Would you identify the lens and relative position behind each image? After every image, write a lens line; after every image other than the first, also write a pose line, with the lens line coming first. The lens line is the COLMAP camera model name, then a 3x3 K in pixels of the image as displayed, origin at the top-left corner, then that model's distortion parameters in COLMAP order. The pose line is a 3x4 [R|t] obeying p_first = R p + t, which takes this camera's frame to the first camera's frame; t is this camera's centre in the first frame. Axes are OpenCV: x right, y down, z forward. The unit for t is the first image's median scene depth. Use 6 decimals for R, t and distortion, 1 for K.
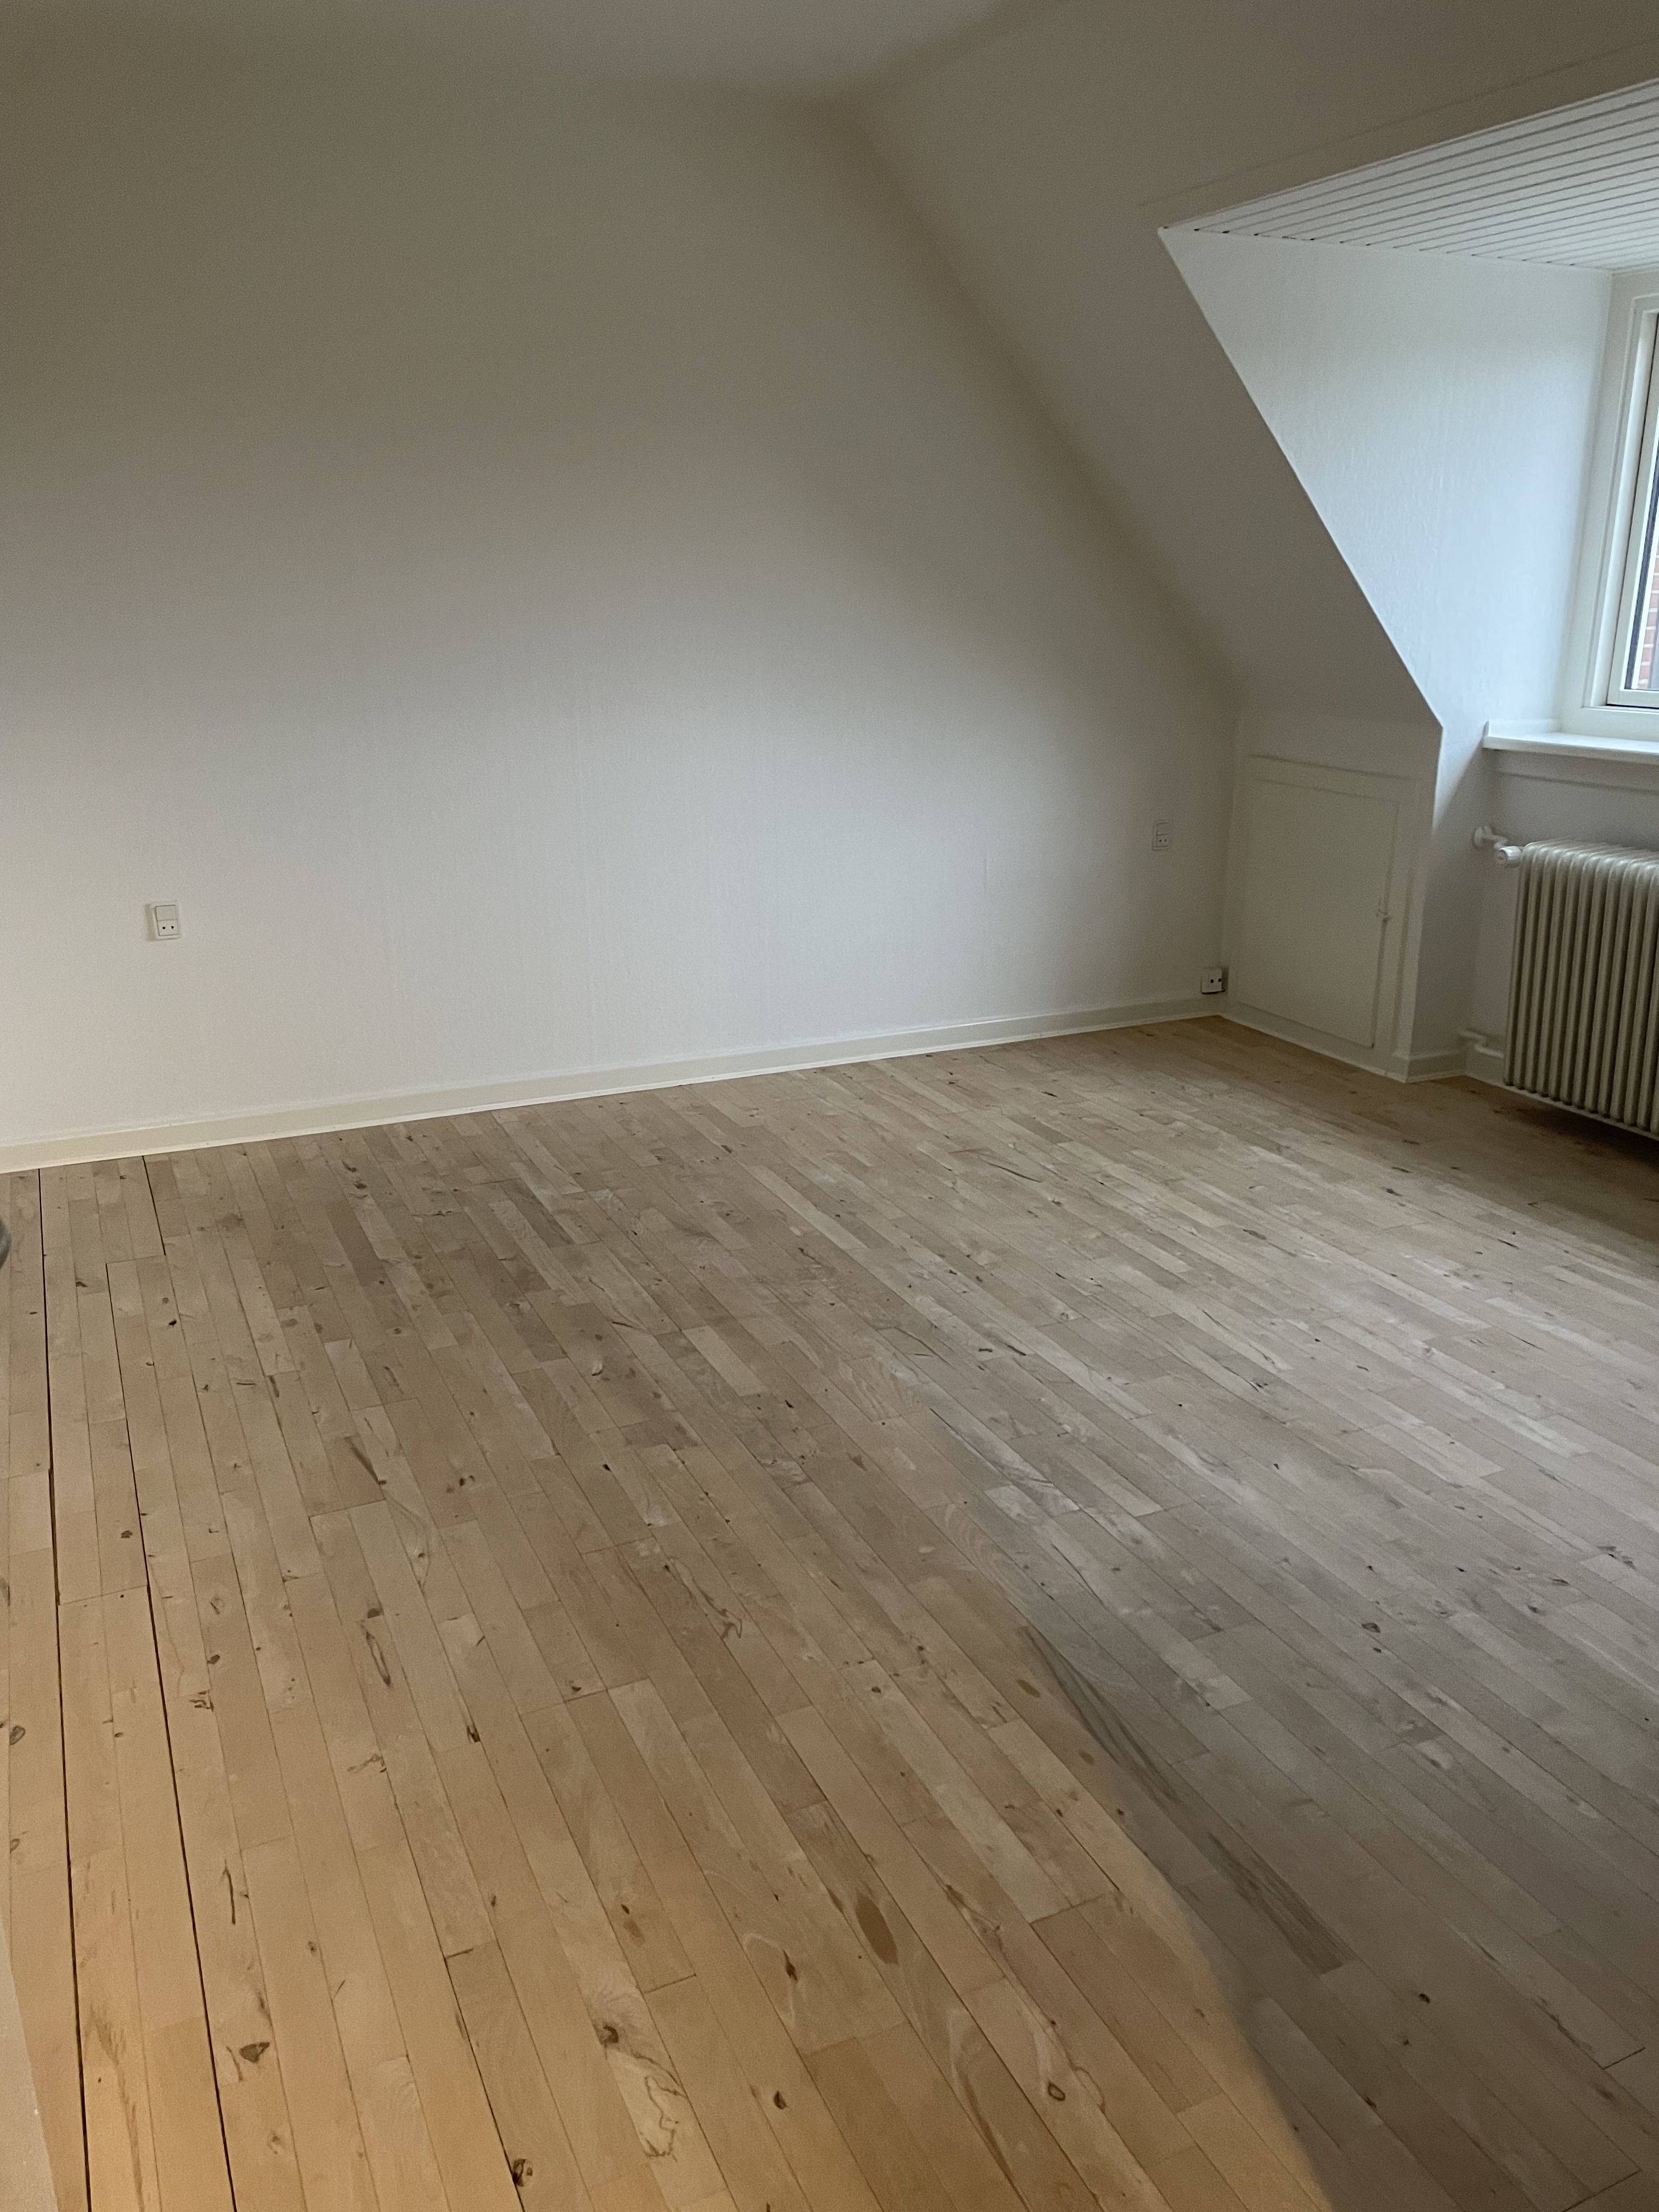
lens RADIAL K [[1665.6, 0, 837.6], [0, 1665.6, 1085.8], [0, 0, 1]] dist [0.094179, -0.110250]
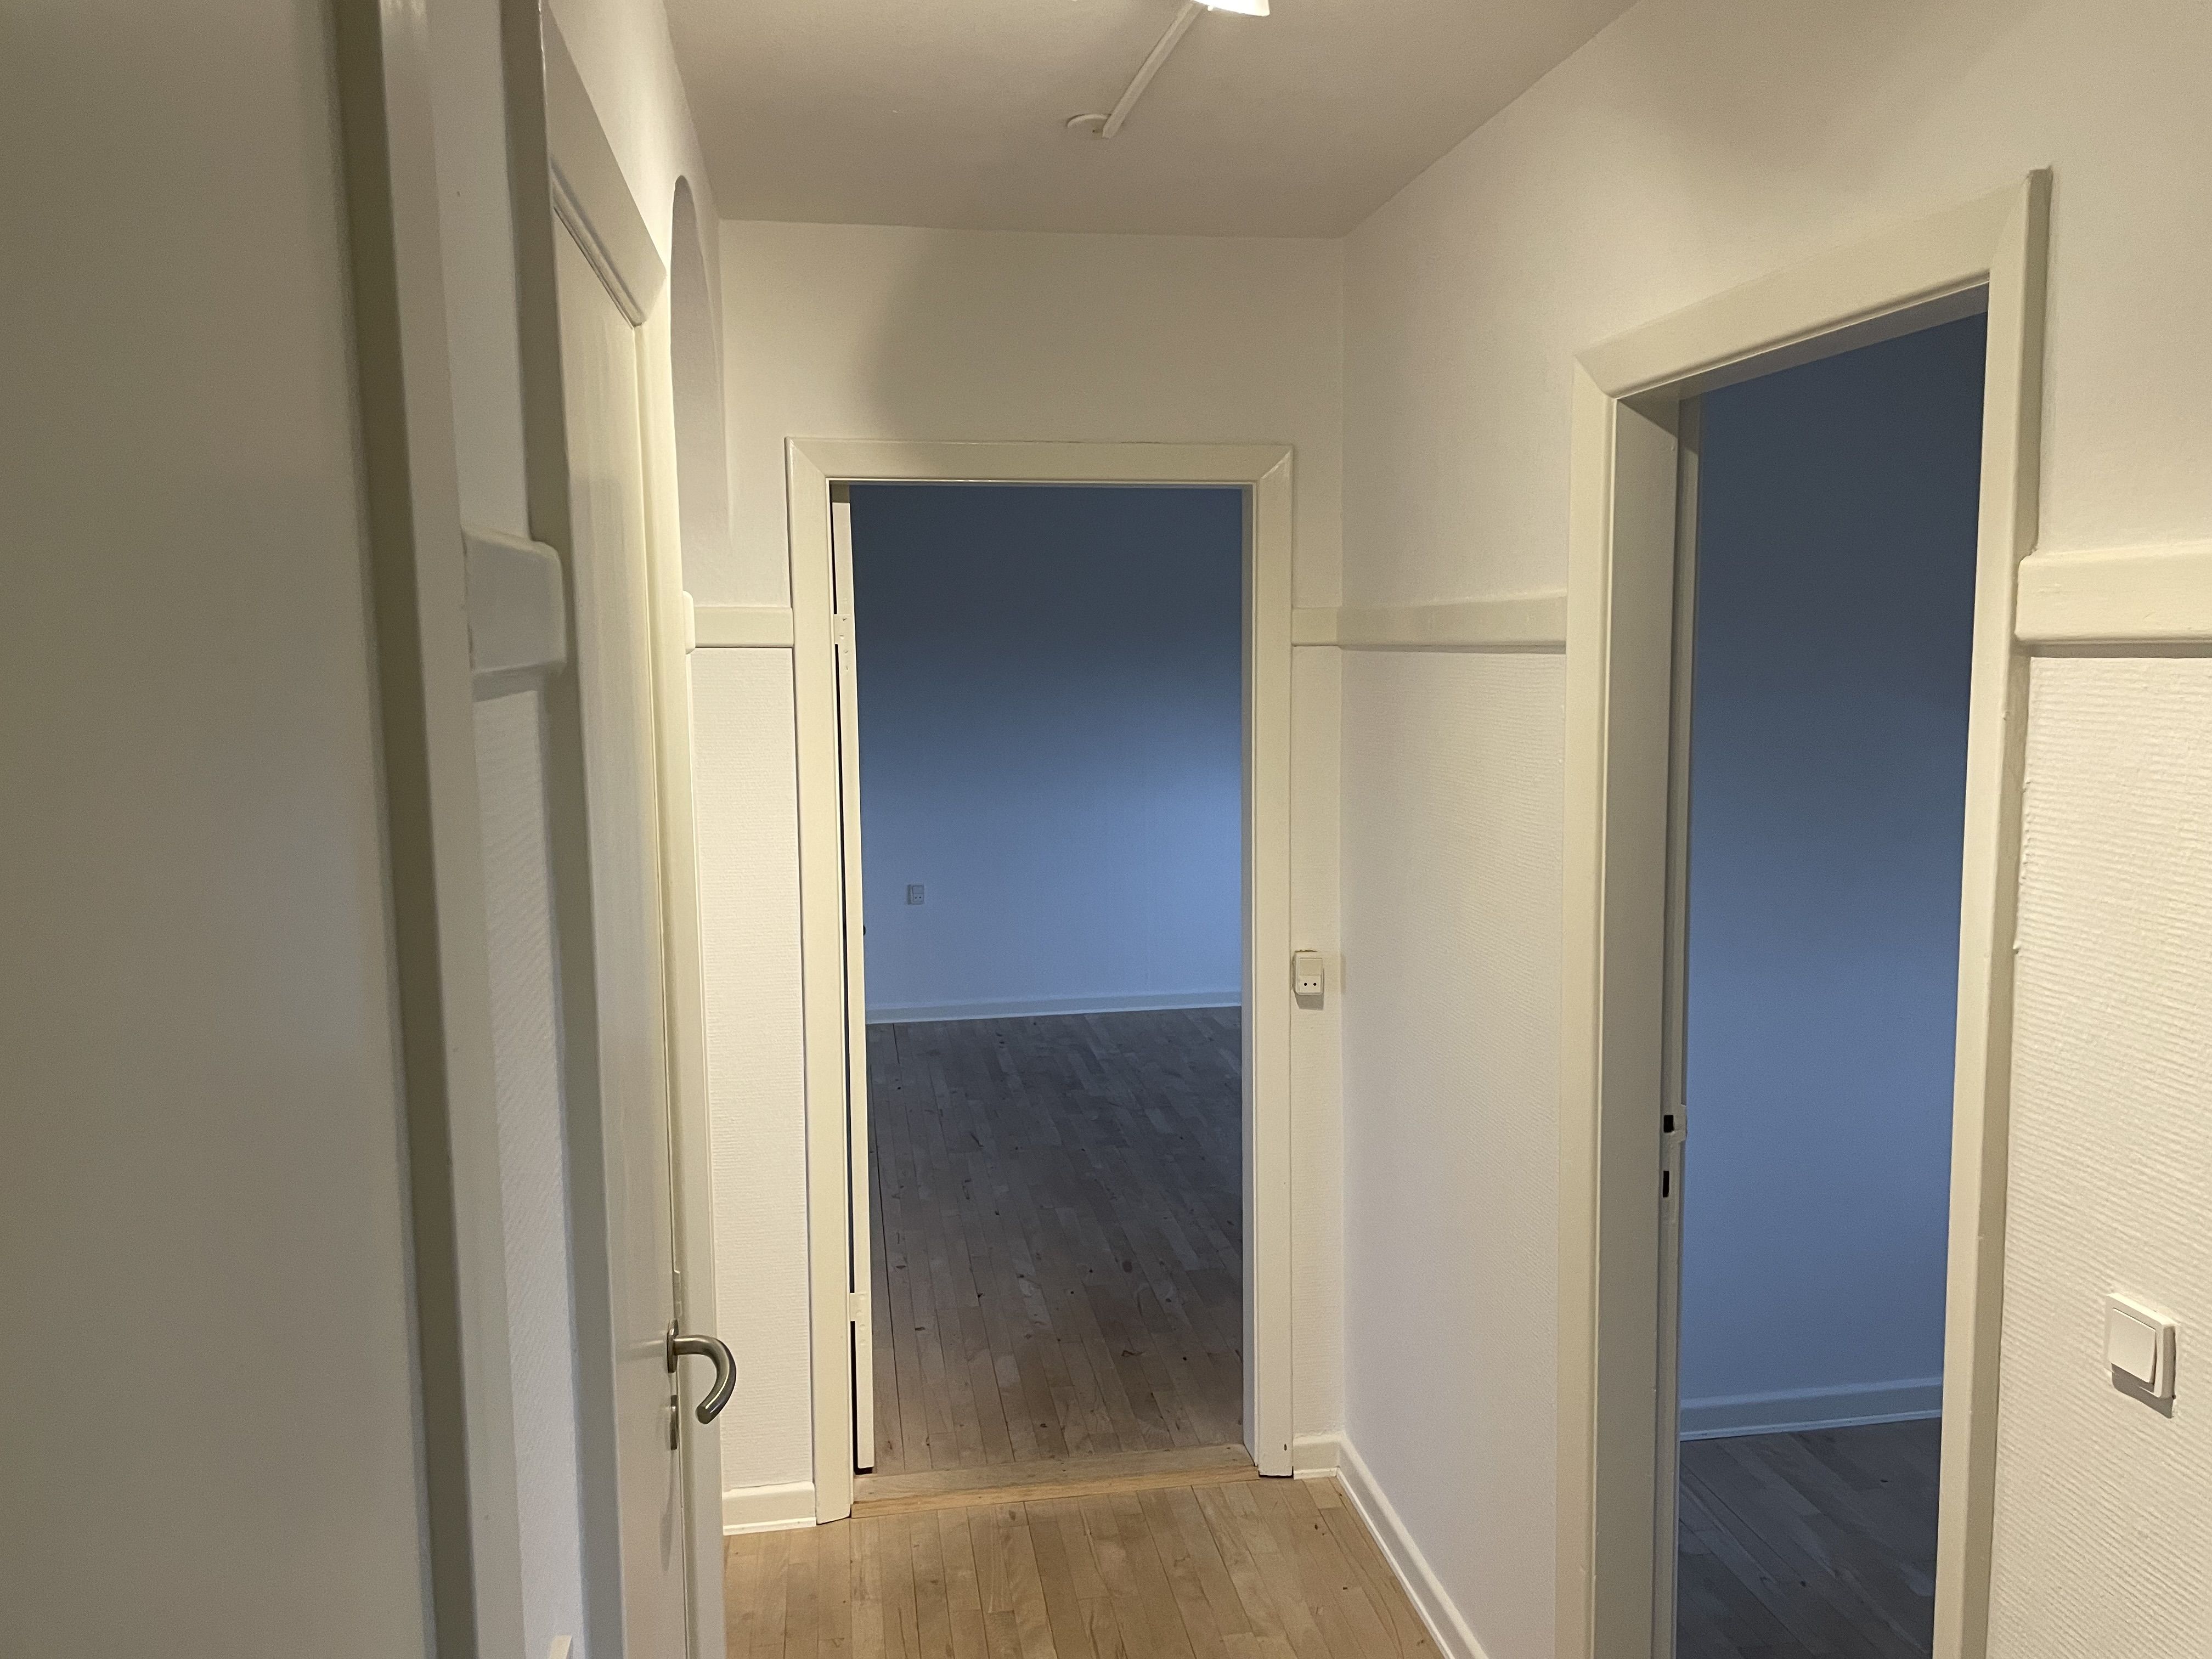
lens RADIAL K [[1665.6, 0, 1106.0], [0, 1665.6, 829.5], [0, 0, 1]] dist [0.094179, -0.110250]
pose [[0.961563, 0.027214, -0.273232, 0.367832], [-0.073754, 0.984106, -0.161539, 0.140145], [0.264493, 0.175482, 0.948288, -0.851018]]
